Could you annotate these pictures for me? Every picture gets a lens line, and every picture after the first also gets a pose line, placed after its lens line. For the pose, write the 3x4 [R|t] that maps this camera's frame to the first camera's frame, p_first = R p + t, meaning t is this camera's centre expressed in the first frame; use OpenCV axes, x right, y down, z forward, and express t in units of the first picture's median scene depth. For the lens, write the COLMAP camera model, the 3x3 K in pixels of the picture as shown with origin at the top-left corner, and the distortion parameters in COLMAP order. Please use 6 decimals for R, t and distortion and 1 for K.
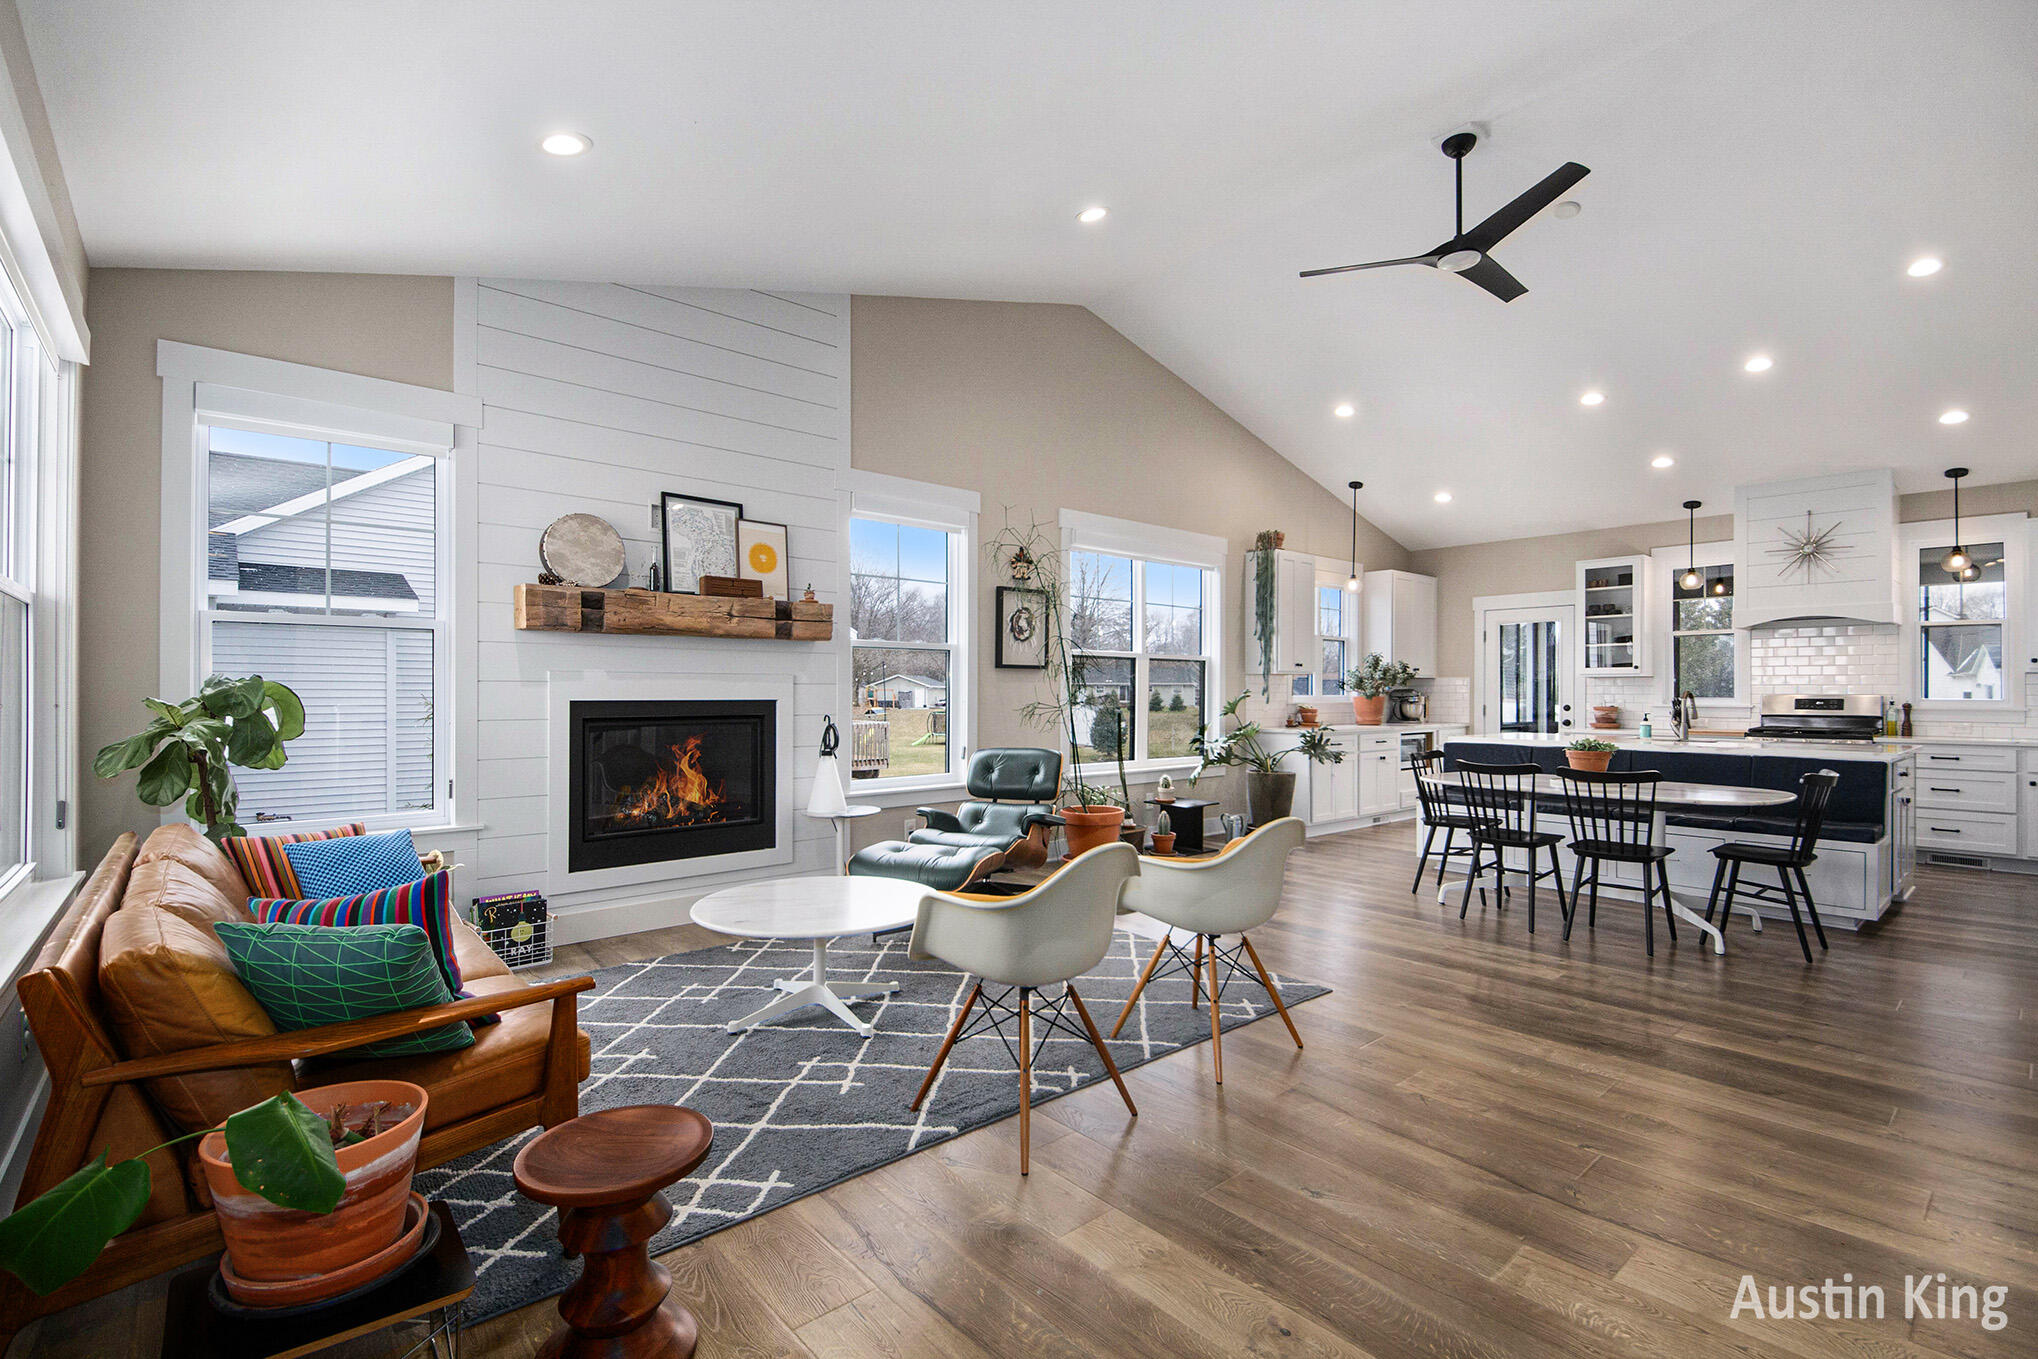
lens RADIAL K [[922.6, 0, 1022.5], [0, 922.6, 689.4], [0, 0, 1]] dist [0.000793, -0.007544]
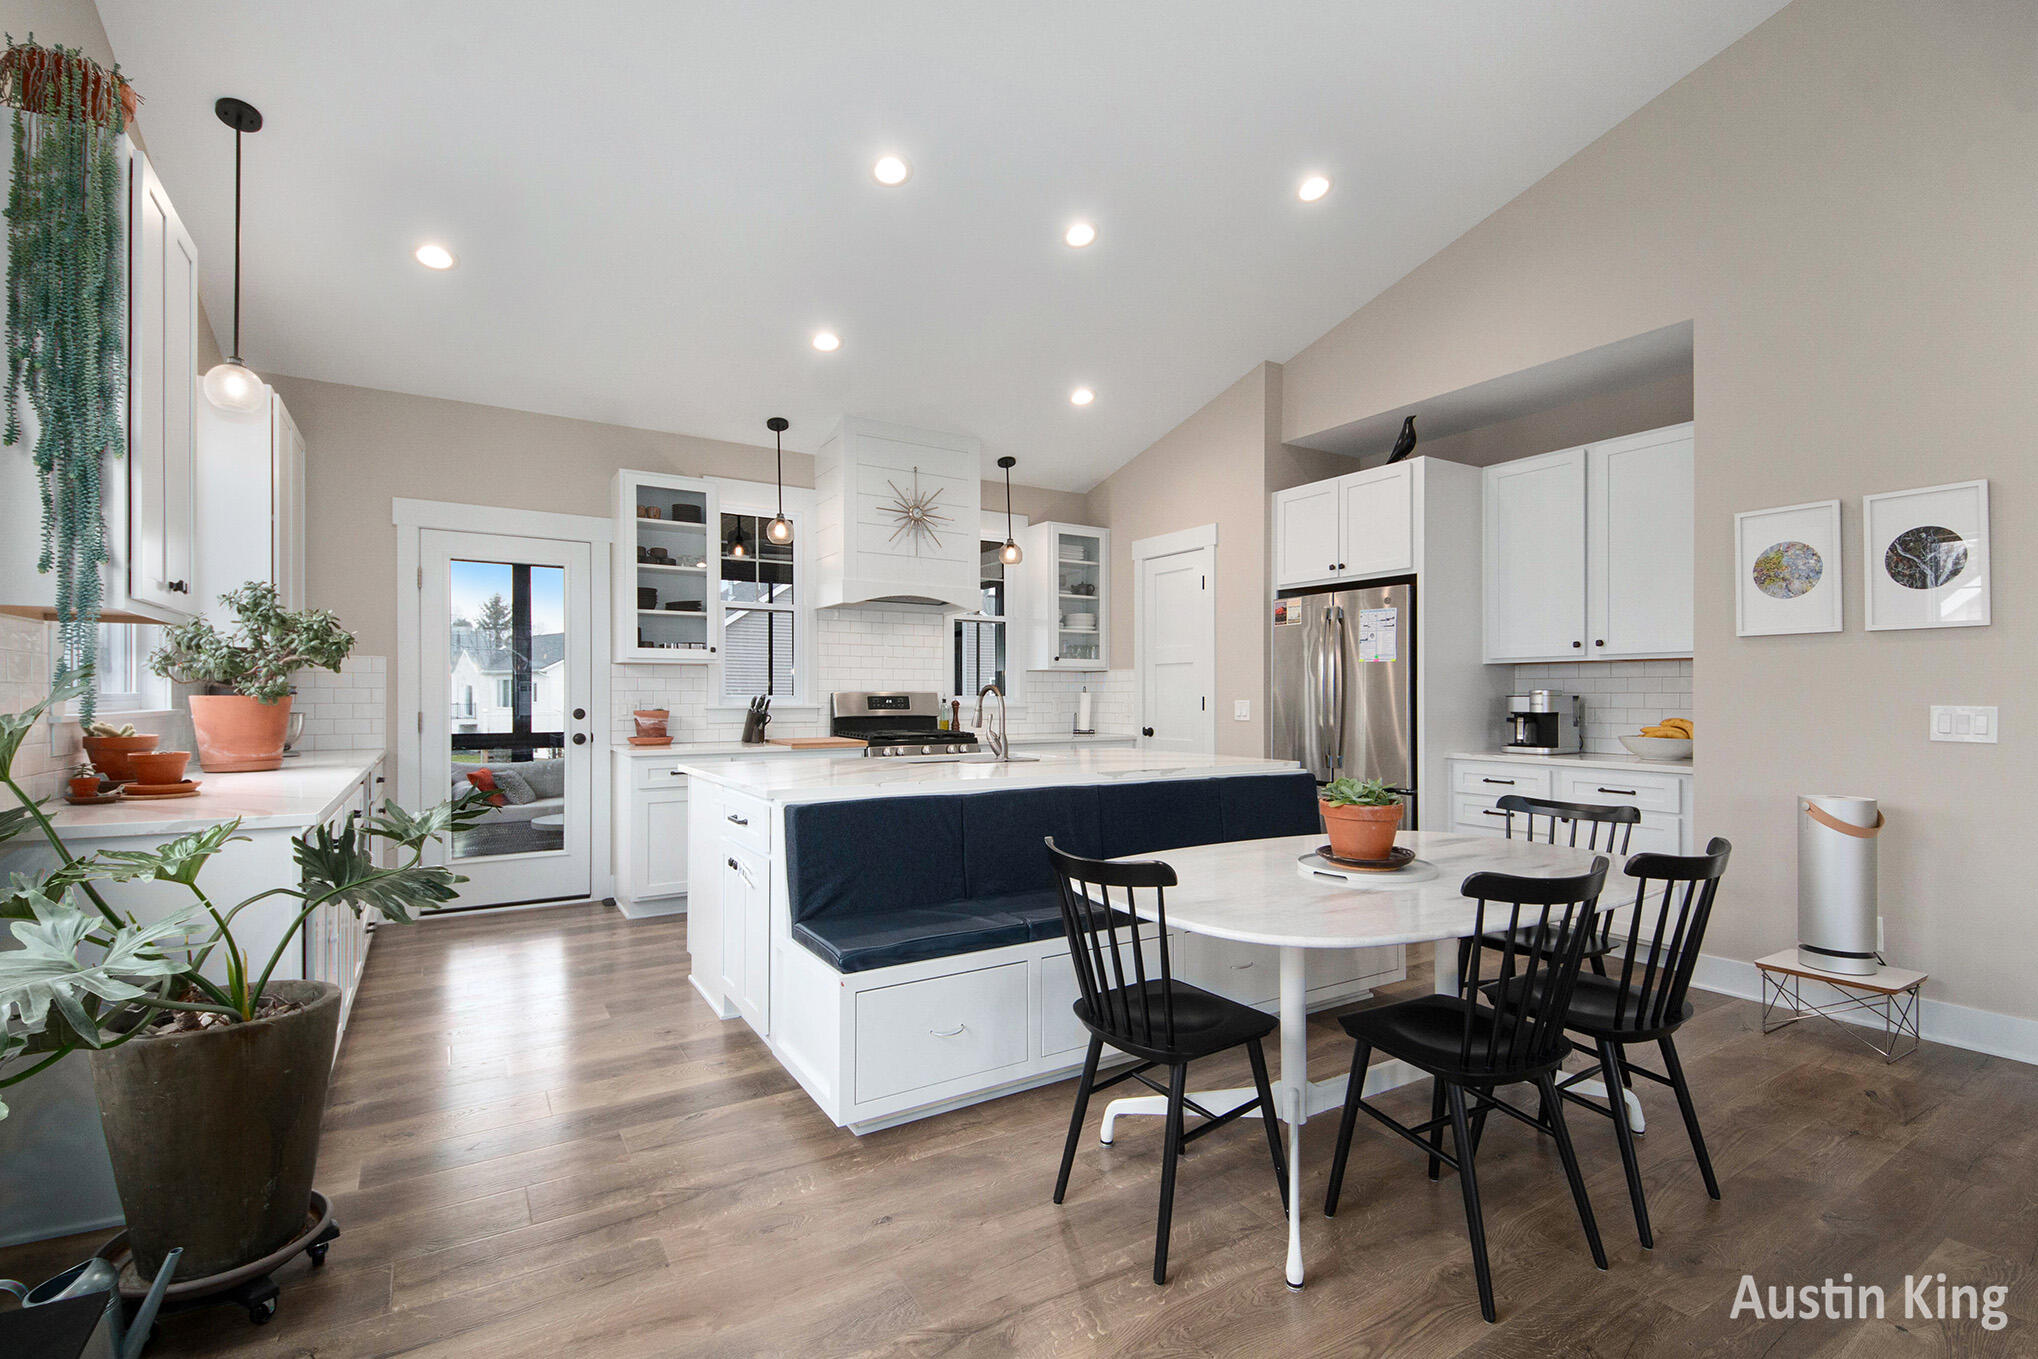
lens RADIAL K [[922.6, 0, 1023.7], [0, 922.6, 687.4], [0, 0, 1]] dist [0.000793, -0.007544]
pose [[0.149772, 0.007316, 0.988693, 0.049277], [-0.005374, 0.999964, -0.006585, 0.005705], [-0.988706, -0.004327, 0.149806, 0.657213]]
